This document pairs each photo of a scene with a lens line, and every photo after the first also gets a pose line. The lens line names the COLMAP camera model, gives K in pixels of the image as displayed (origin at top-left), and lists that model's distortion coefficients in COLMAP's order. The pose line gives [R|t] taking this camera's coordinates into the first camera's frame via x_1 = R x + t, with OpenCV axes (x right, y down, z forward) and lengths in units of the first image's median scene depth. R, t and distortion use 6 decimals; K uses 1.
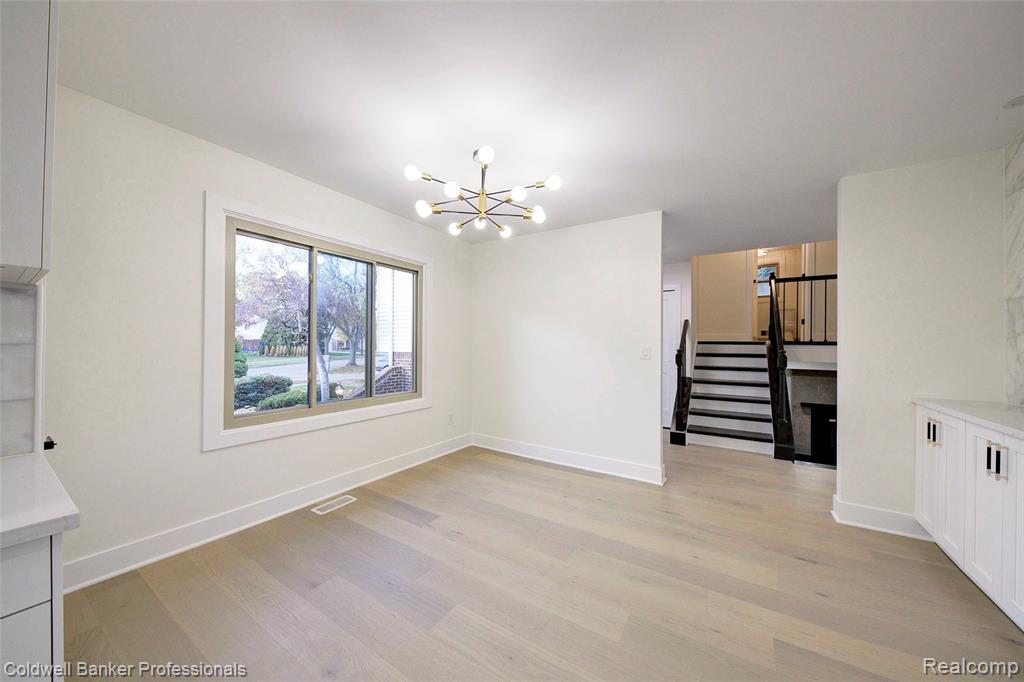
lens RADIAL K [[350.2, 0, 511.1], [0, 350.2, 341.9], [0, 0, 1]] dist [0.007309, -0.005068]
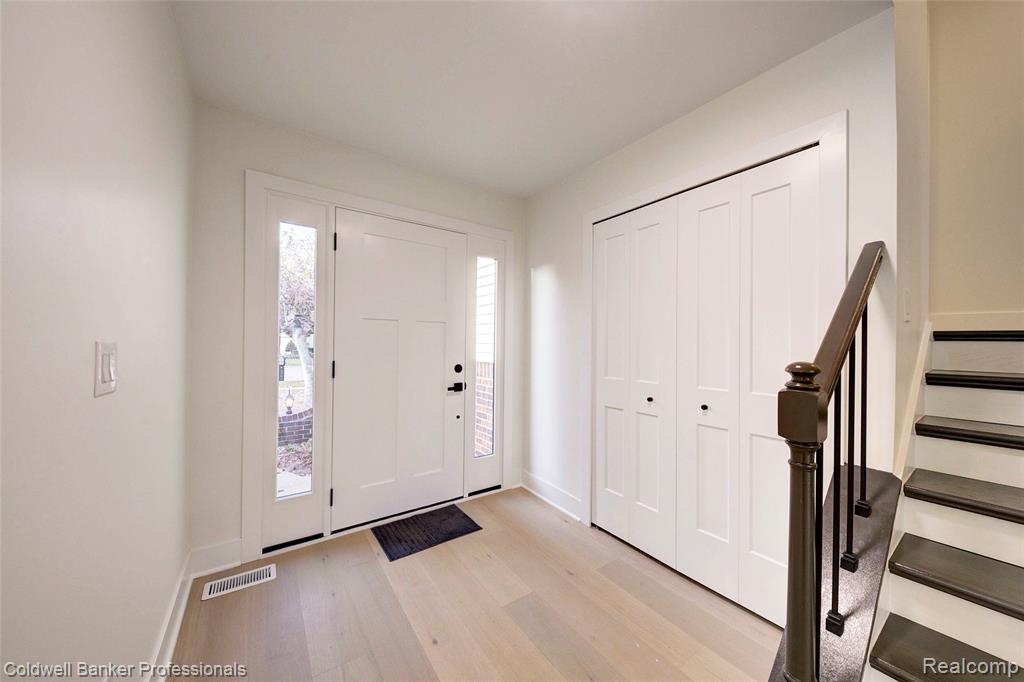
lens RADIAL K [[353.1, 0, 511.6], [0, 353.1, 342.4], [0, 0, 1]] dist [0.000995, 0.000026]
pose [[0.925870, 0.003838, -0.377823, 0.450083], [-0.002493, 0.999989, 0.004047, 0.010467], [0.377835, -0.002805, 0.925869, 0.842572]]
